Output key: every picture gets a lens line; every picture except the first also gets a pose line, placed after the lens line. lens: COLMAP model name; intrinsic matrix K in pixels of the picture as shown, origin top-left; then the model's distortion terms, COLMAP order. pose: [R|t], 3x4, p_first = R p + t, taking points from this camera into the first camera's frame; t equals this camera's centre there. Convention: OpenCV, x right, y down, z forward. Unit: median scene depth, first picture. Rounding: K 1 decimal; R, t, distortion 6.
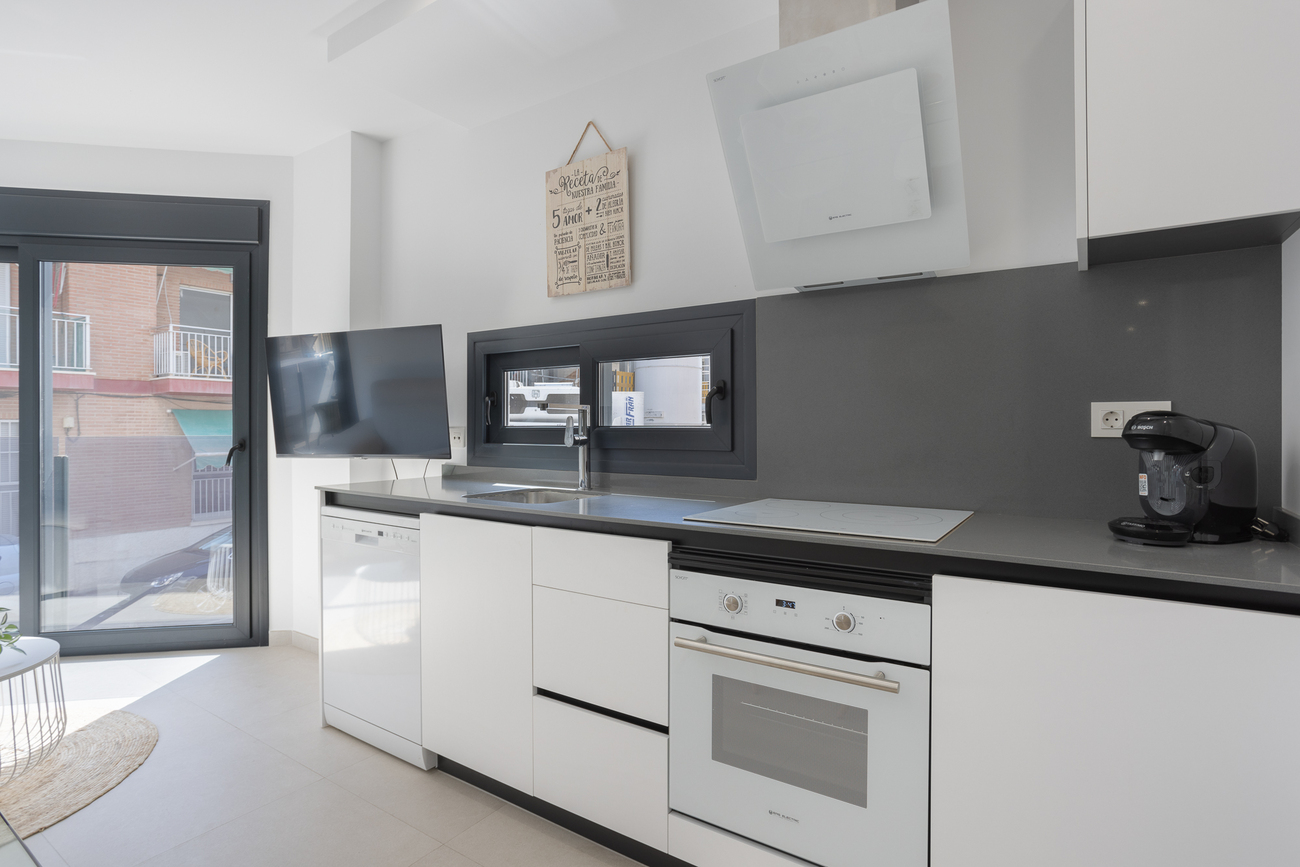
lens RADIAL K [[656.8, 0, 660.2], [0, 656.8, 425.7], [0, 0, 1]] dist [-0.015435, 0.006897]
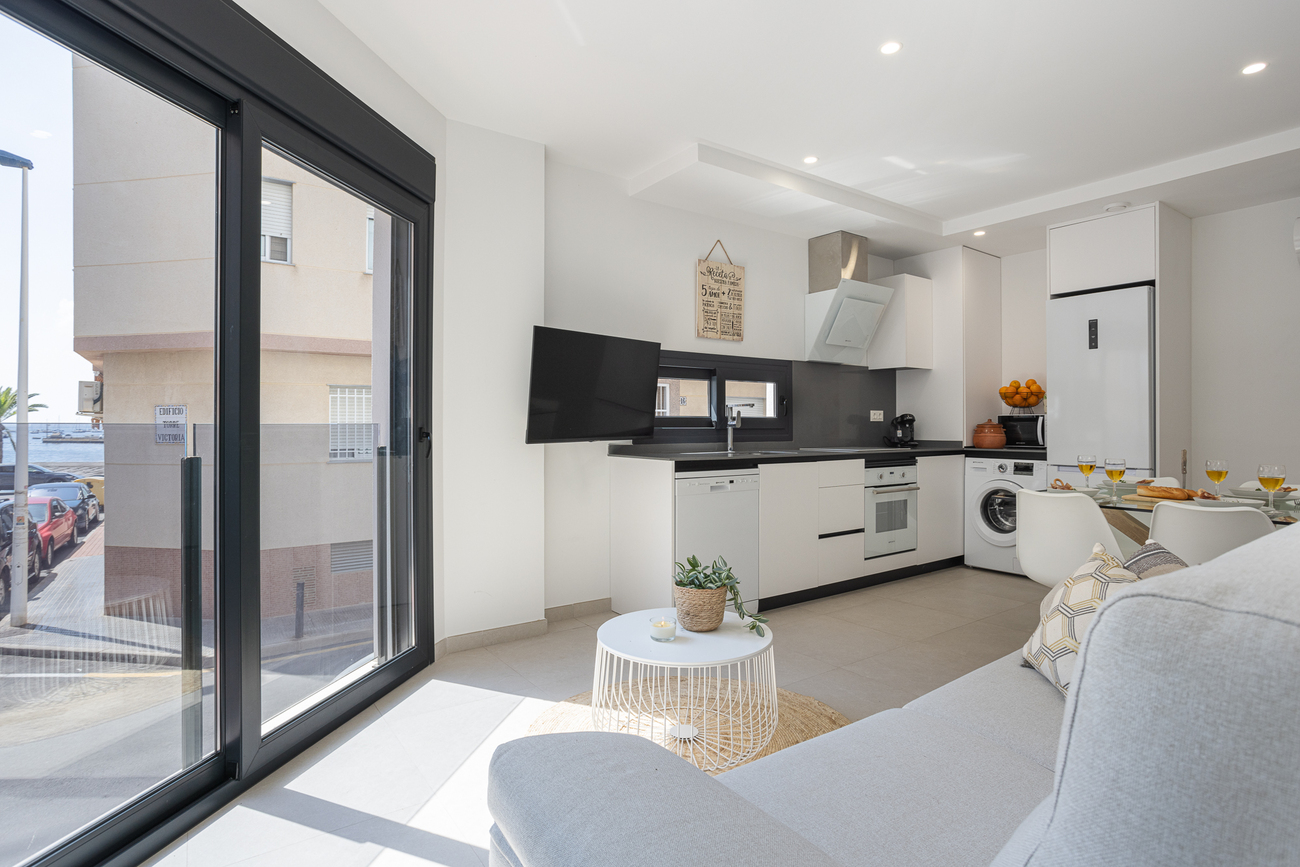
lens RADIAL K [[656.8, 0, 661.6], [0, 656.8, 430.6], [0, 0, 1]] dist [-0.015435, 0.006897]
pose [[0.347726, -0.009160, 0.937552, -1.828163], [0.001488, 0.999956, 0.009217, 0.022201], [-0.937595, -0.001810, 0.347724, 0.550862]]
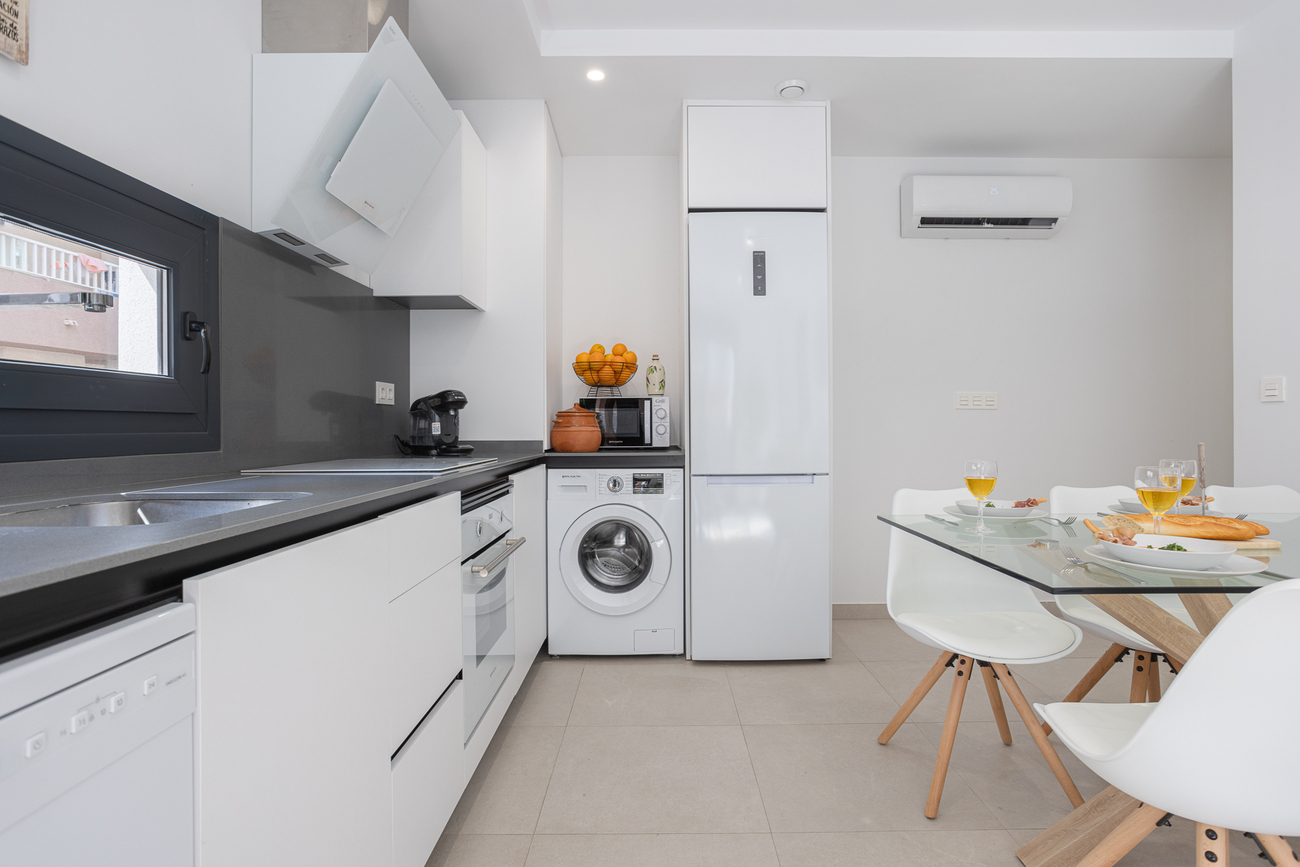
lens RADIAL K [[656.8, 0, 654.0], [0, 656.8, 430.7], [0, 0, 1]] dist [-0.015435, 0.006897]
pose [[-0.560027, -0.005828, 0.828454, -0.676081], [0.003891, 0.999946, 0.009665, 0.046508], [-0.828465, 0.008636, -0.559974, 0.868404]]
